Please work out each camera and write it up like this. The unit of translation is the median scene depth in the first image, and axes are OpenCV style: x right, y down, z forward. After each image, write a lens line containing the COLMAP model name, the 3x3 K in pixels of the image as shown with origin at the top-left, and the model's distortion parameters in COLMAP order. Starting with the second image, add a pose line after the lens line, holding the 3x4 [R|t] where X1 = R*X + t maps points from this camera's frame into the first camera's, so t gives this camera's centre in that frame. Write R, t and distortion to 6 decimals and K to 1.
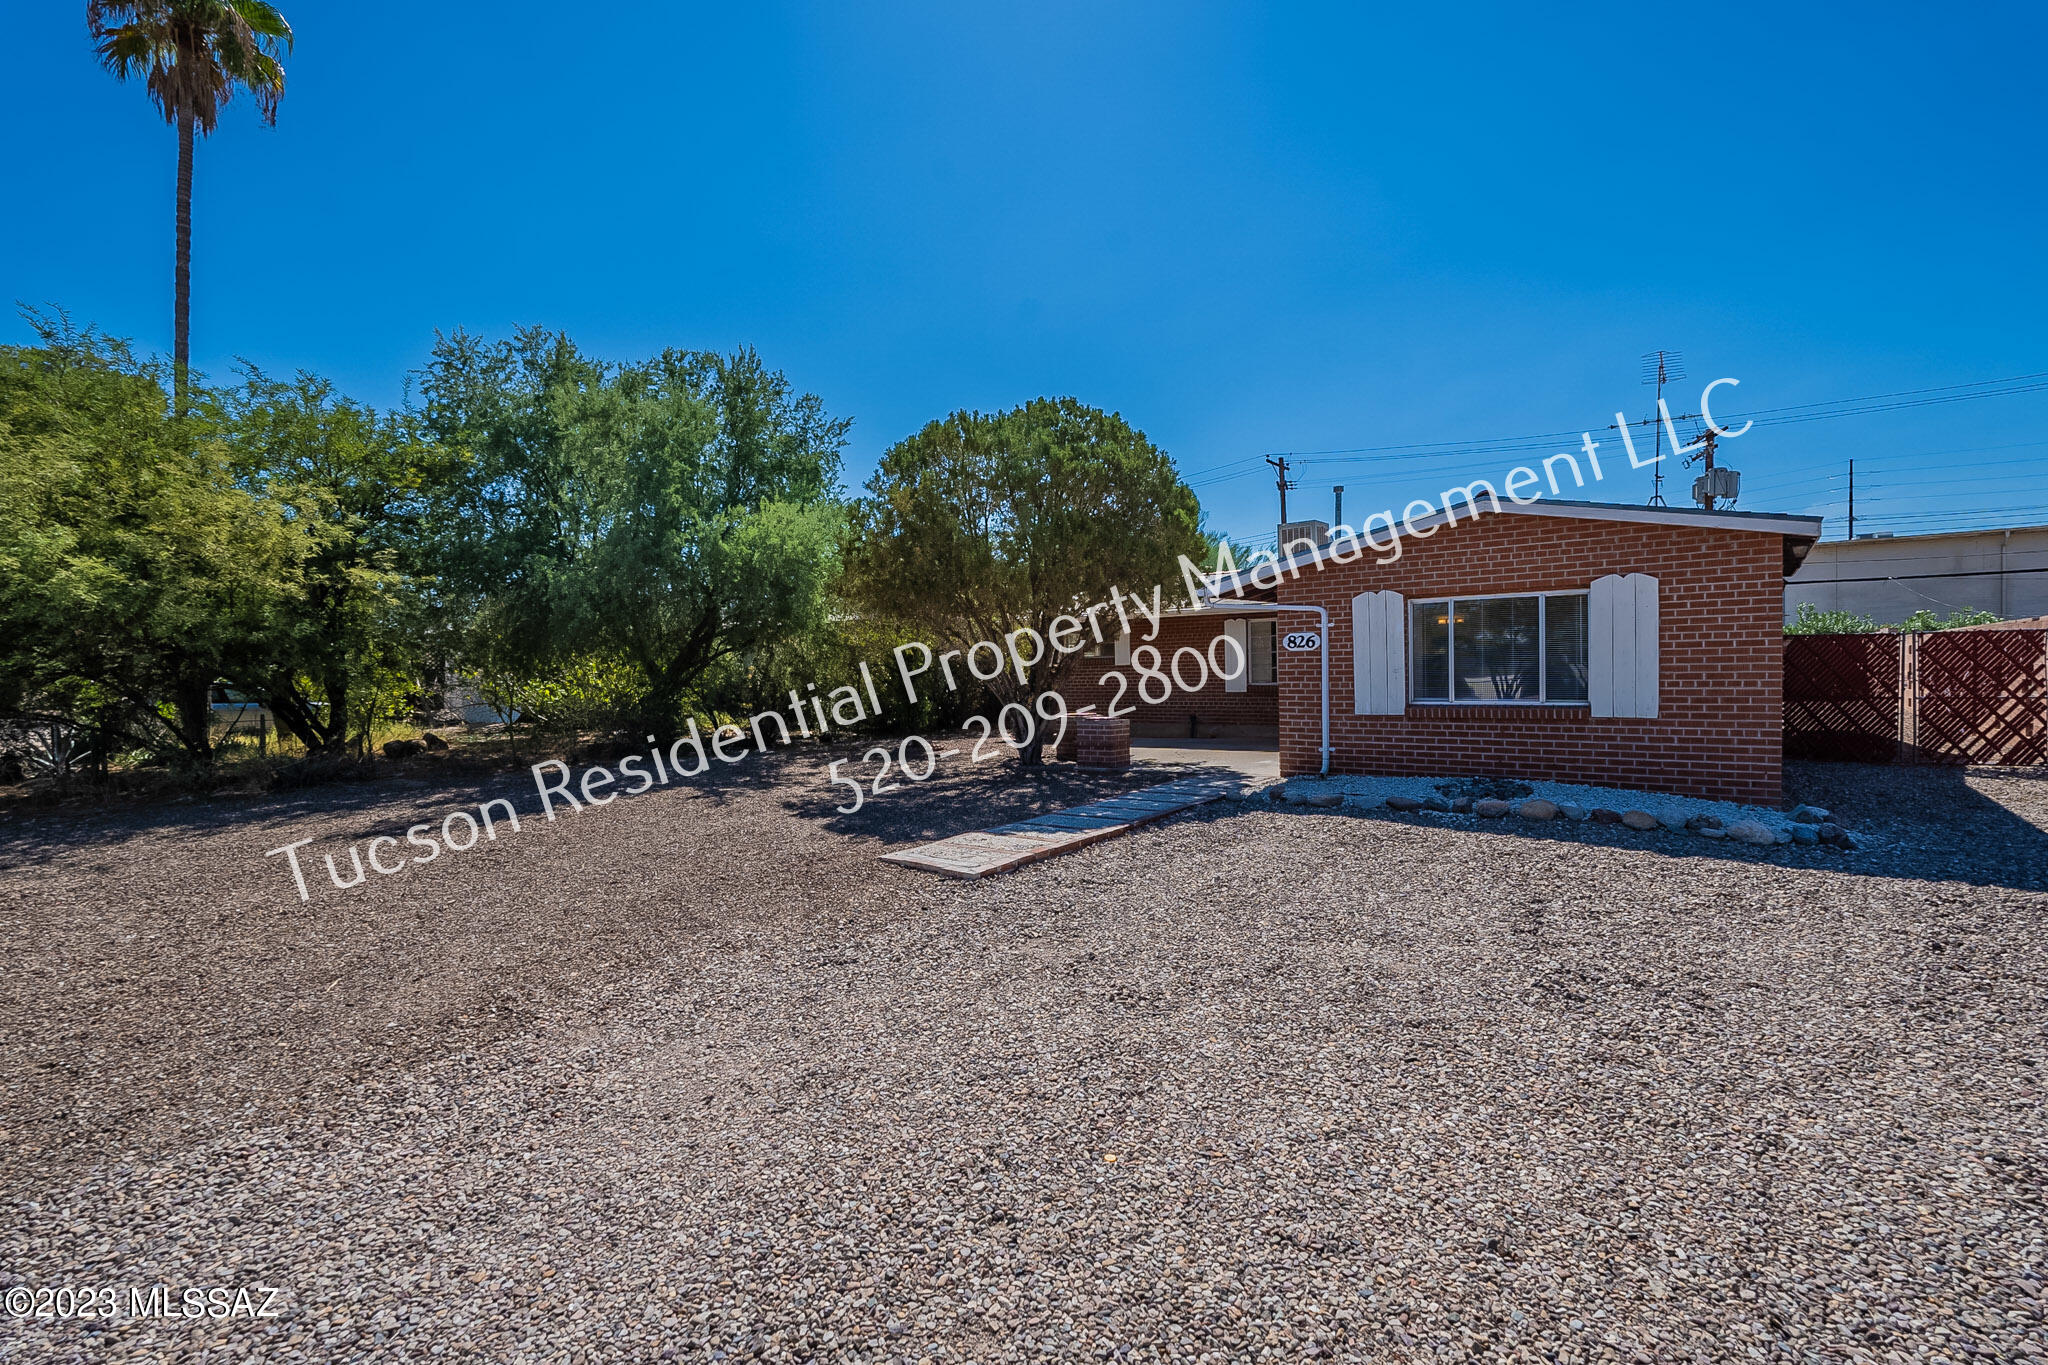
lens RADIAL K [[923.1, 0, 1025.0], [0, 923.1, 690.1], [0, 0, 1]] dist [-0.002827, -0.000226]
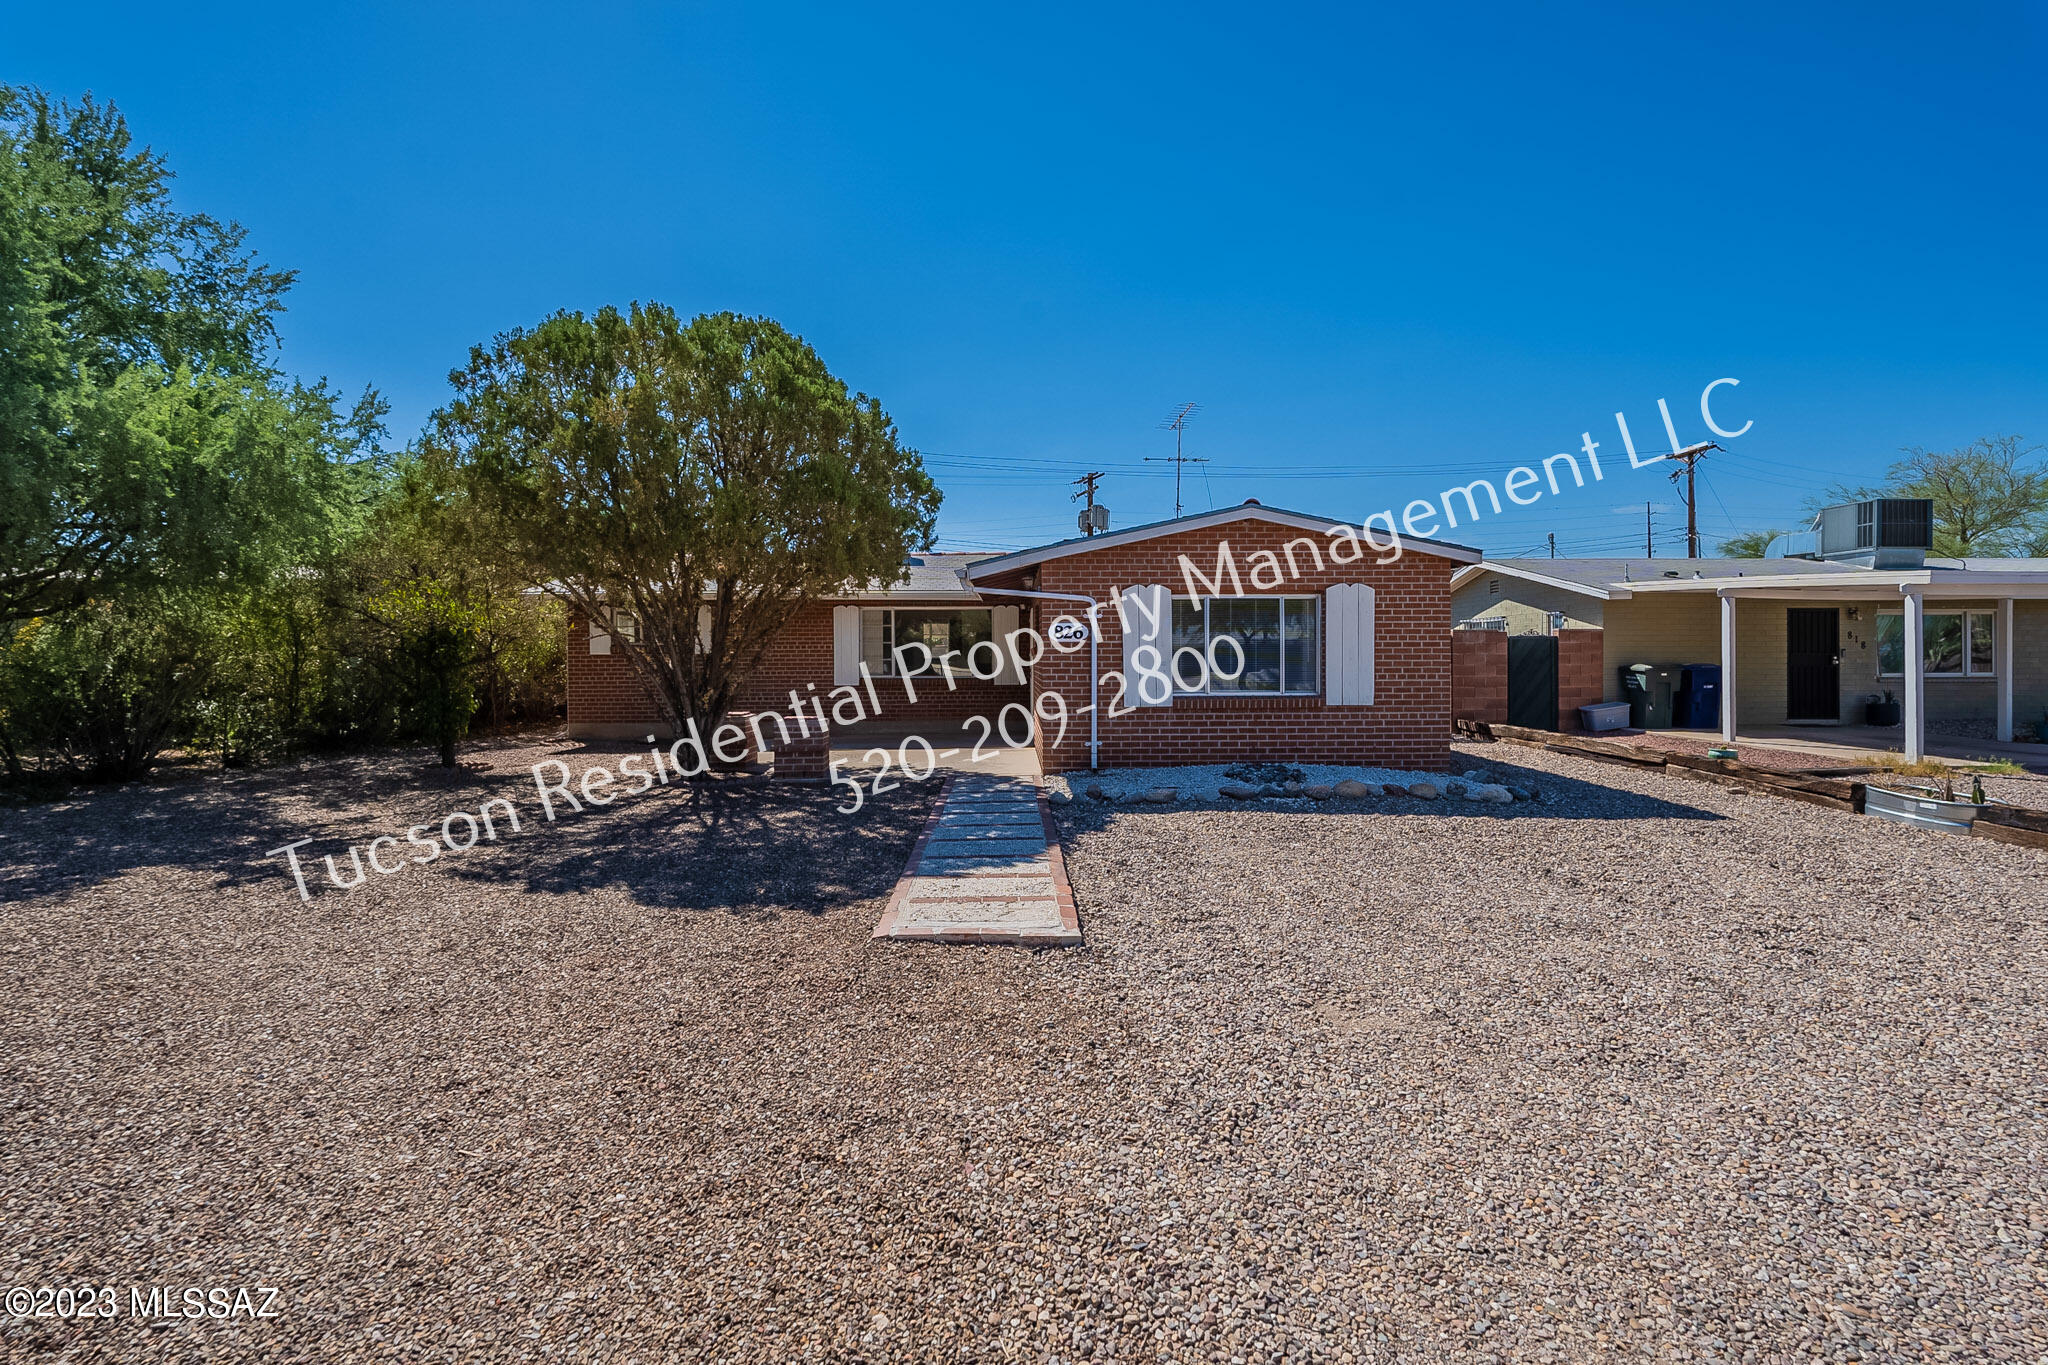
lens RADIAL K [[923.1, 0, 1023.9], [0, 923.1, 670.3], [0, 0, 1]] dist [-0.002827, -0.000226]
pose [[0.776318, 0.006985, 0.630303, -0.390108], [0.002556, 0.999895, -0.014230, 0.000906], [-0.630337, 0.012658, 0.776219, 0.328825]]
